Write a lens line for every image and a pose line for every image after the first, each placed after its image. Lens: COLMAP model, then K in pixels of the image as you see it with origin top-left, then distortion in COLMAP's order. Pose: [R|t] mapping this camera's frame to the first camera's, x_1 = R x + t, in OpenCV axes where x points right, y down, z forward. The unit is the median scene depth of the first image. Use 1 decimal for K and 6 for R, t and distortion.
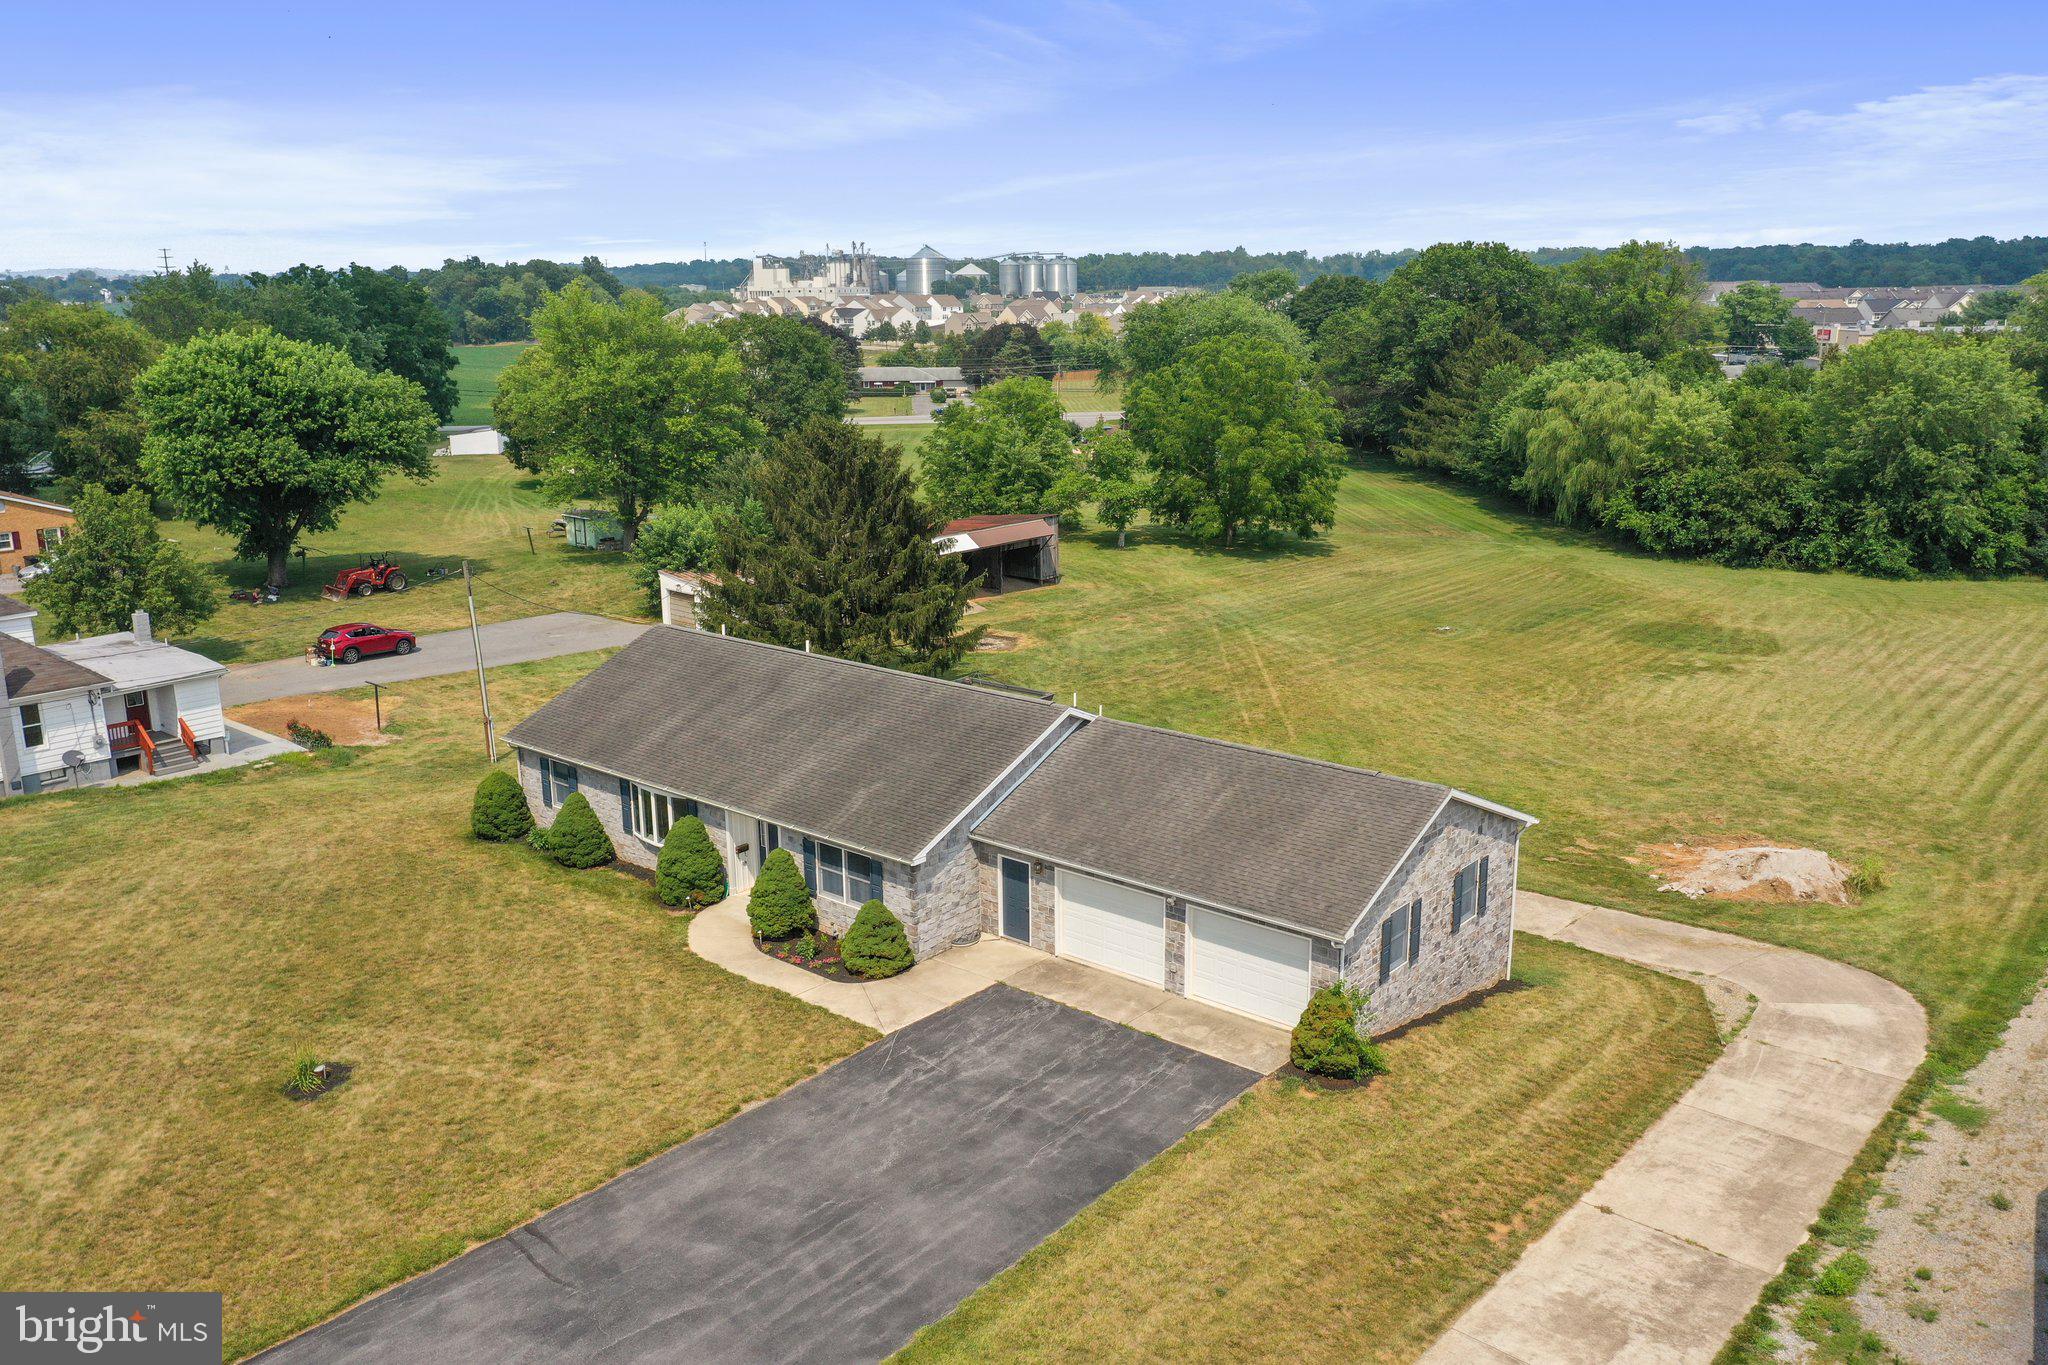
lens RADIAL K [[1618.8, 0, 1028.3], [0, 1618.8, 682.4], [0, 0, 1]] dist [0.005000, -0.004050]
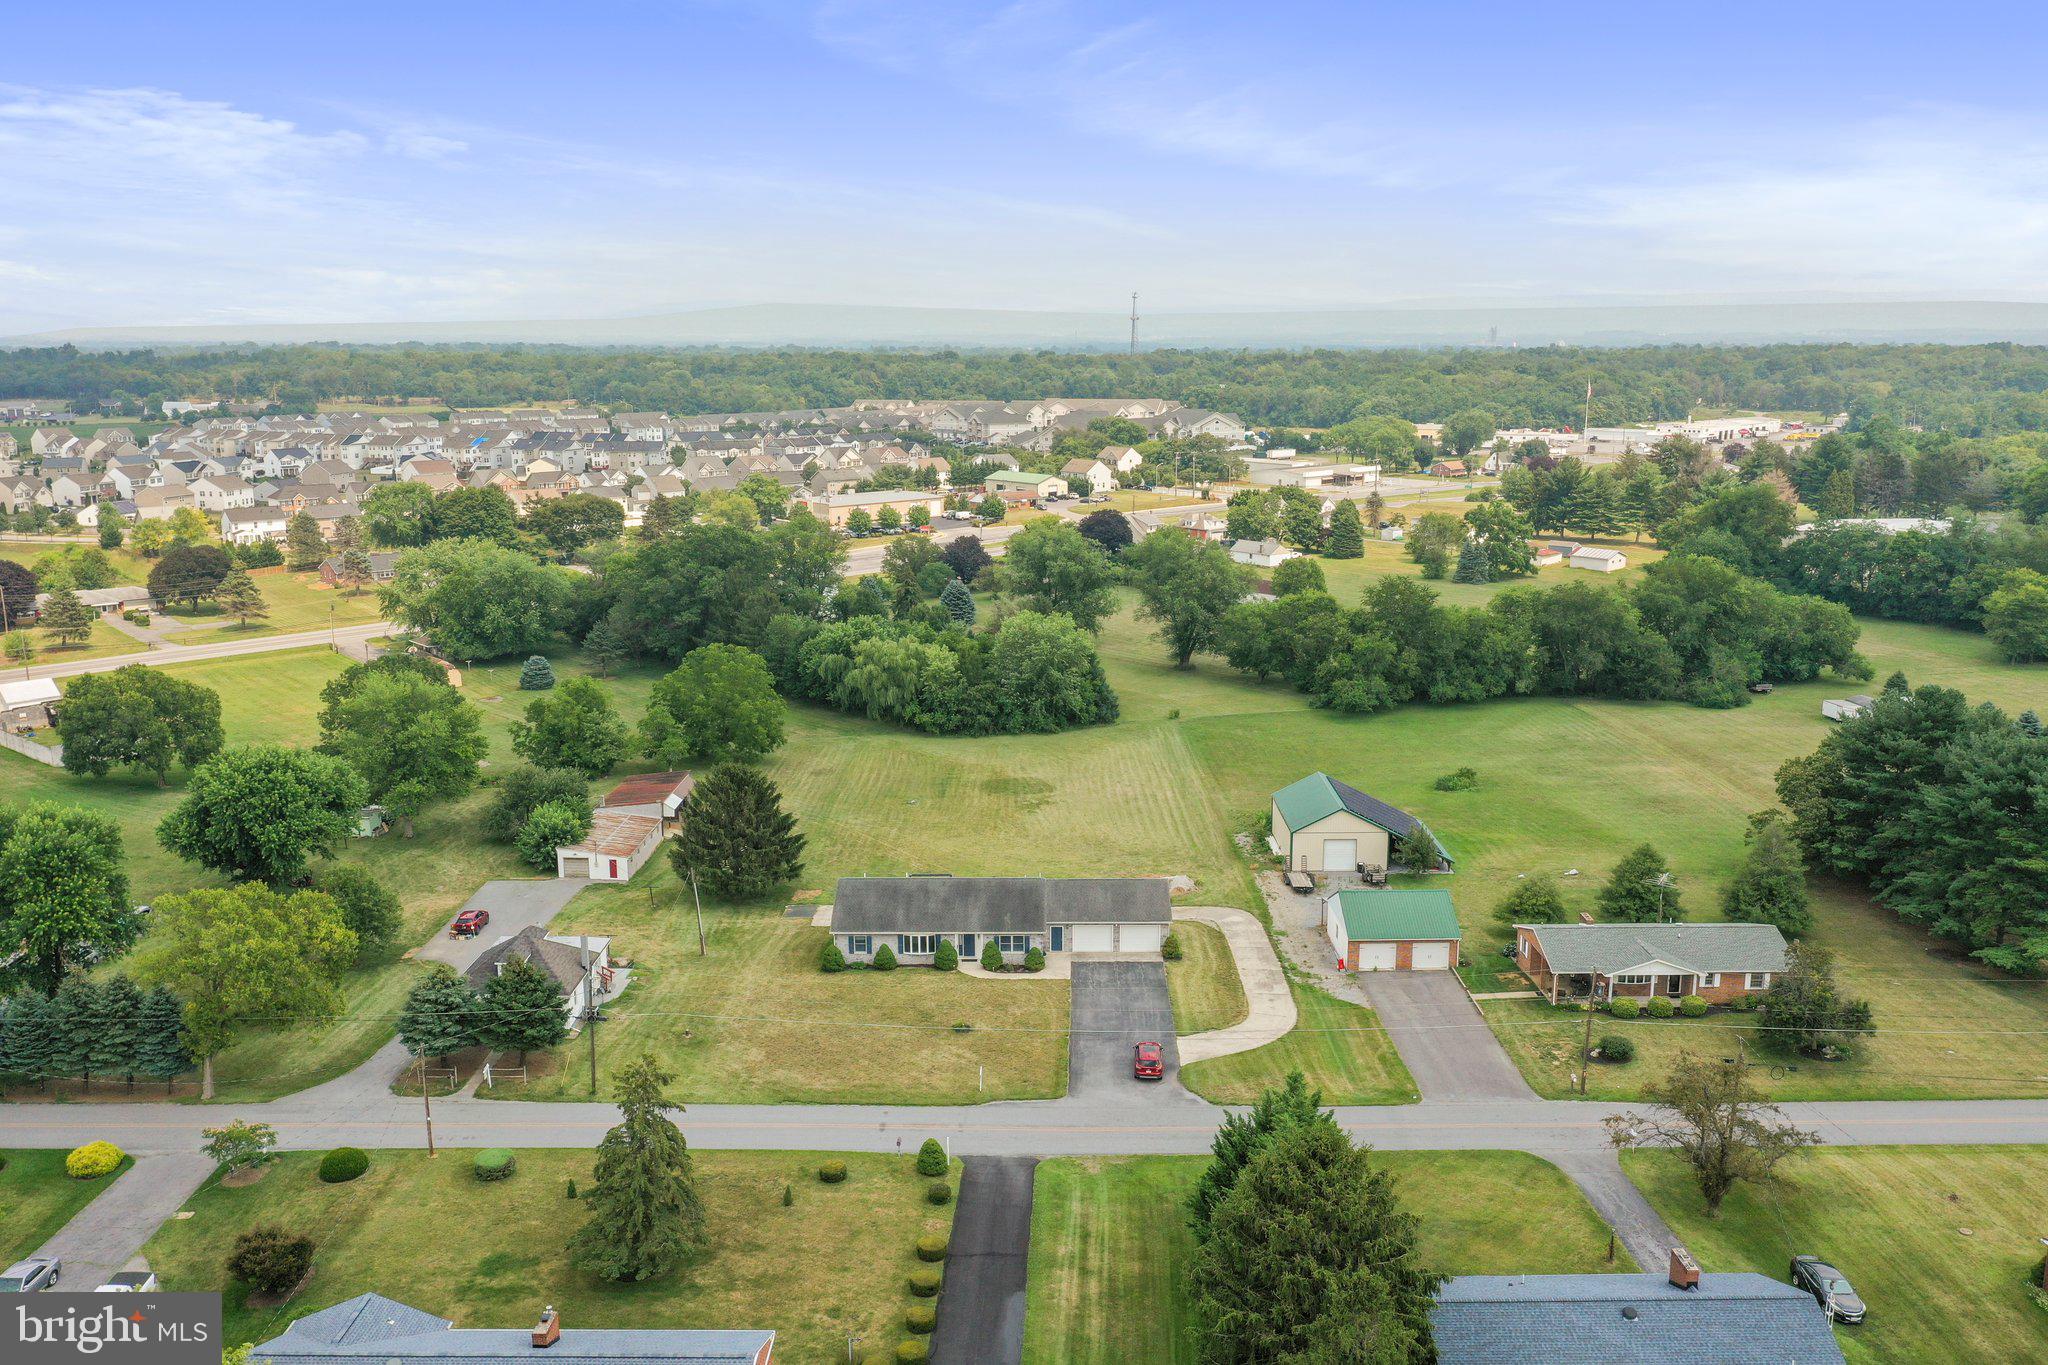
lens RADIAL K [[1618.8, 0, 1027.6], [0, 1618.8, 684.2], [0, 0, 1]] dist [0.005000, -0.004050]
pose [[0.770375, -0.125477, 0.625122, -1.620783], [0.149677, 0.988636, 0.013987, -0.342784], [-0.619773, 0.082791, 0.780402, -1.245434]]
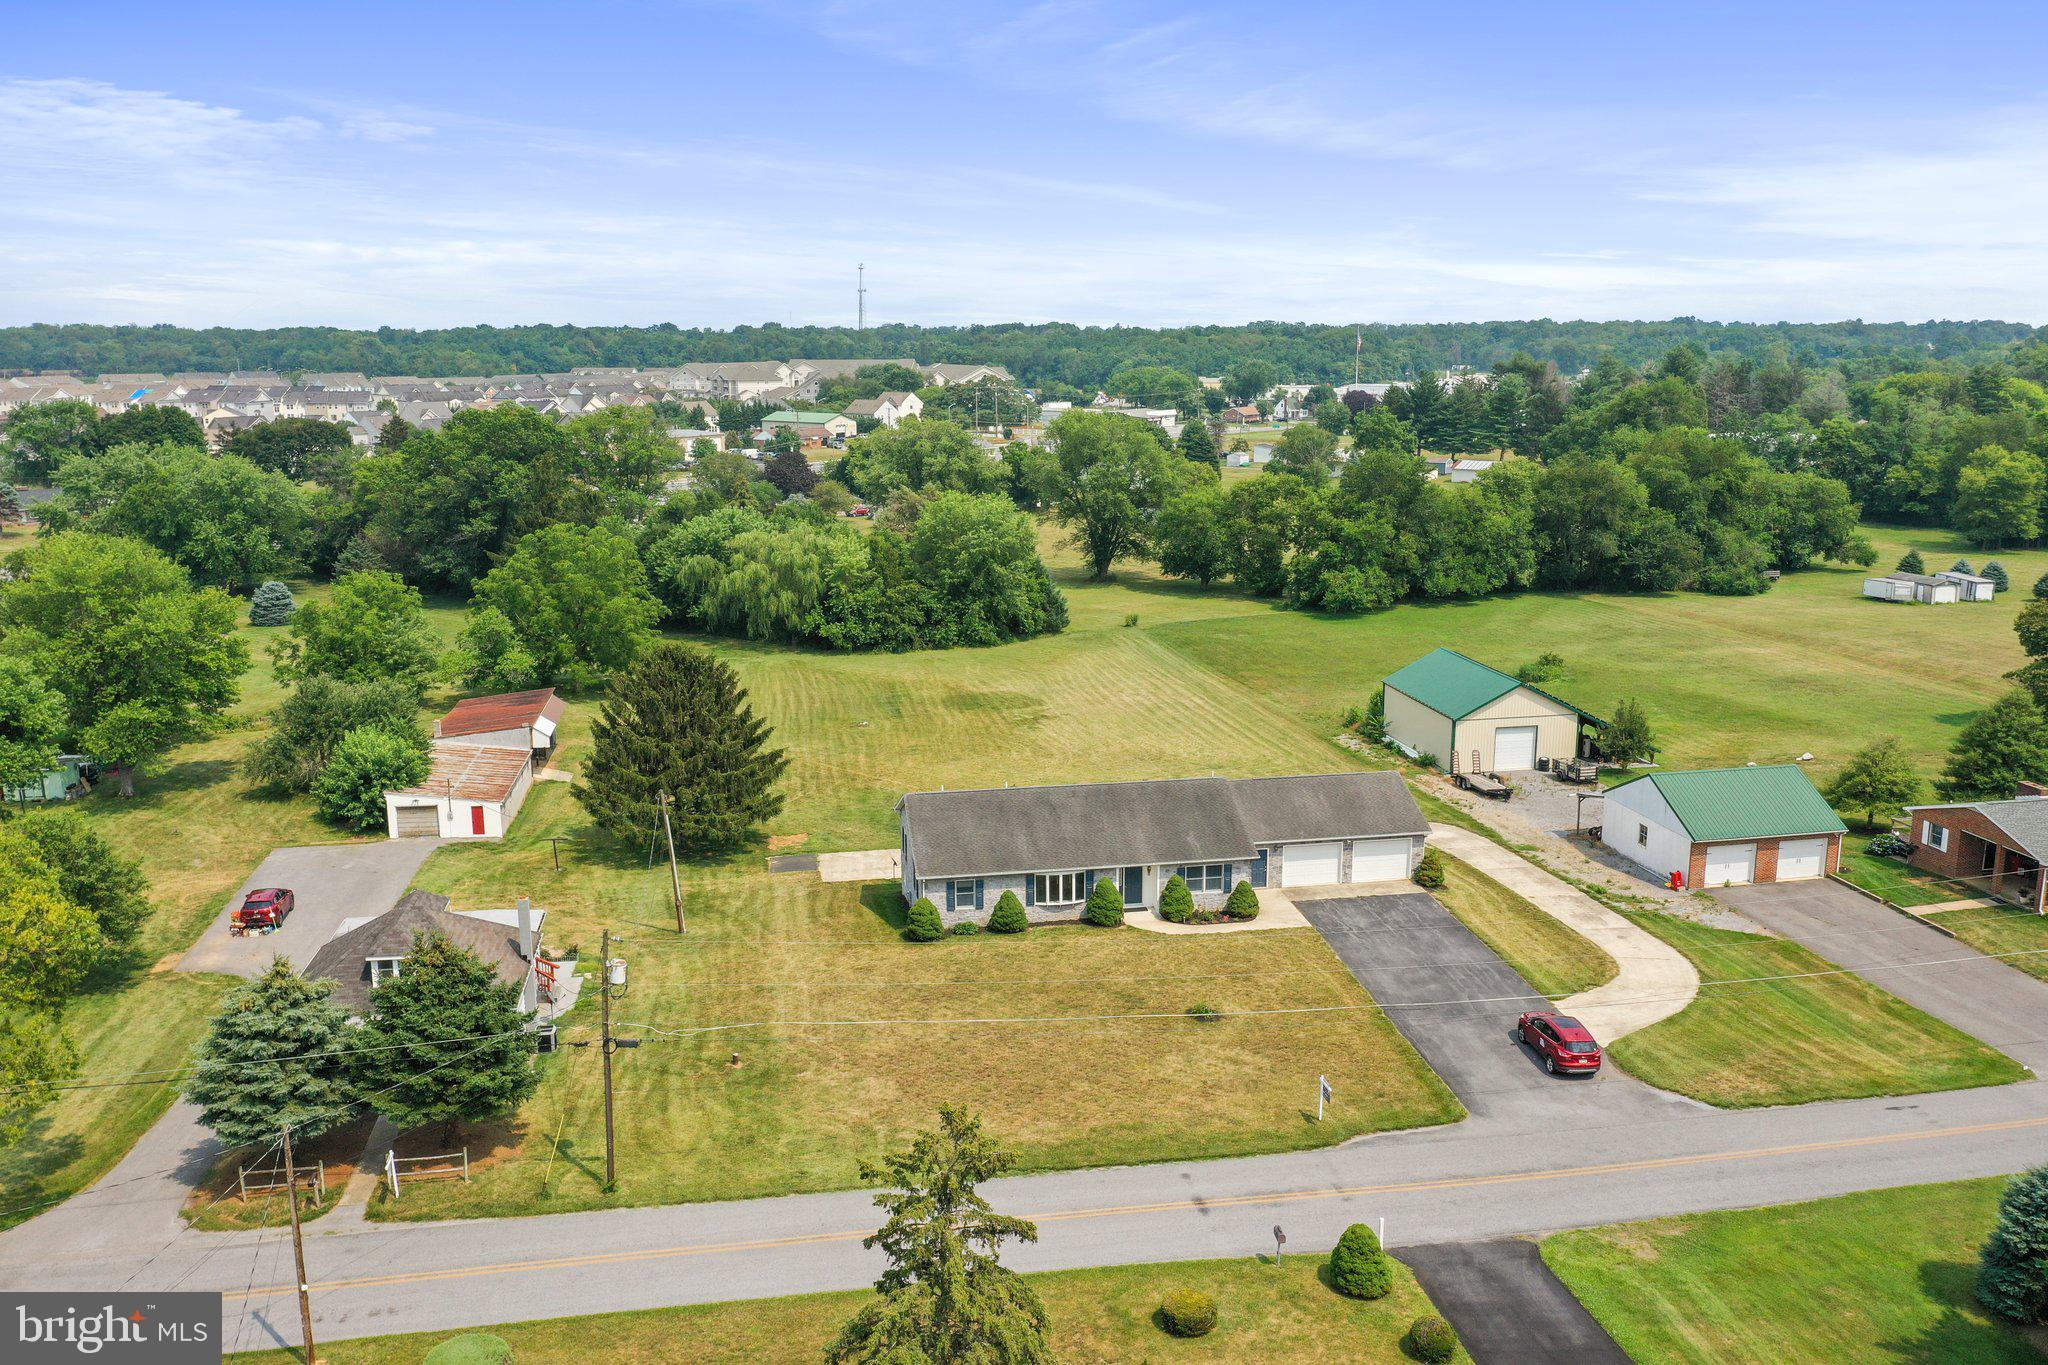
lens RADIAL K [[1618.8, 0, 1030.8], [0, 1618.8, 700.4], [0, 0, 1]] dist [0.005000, -0.004050]
pose [[0.641115, -0.161215, 0.750321, -1.383427], [0.182320, 0.981692, 0.055143, -0.199458], [-0.745474, 0.101446, 0.658770, -0.150031]]
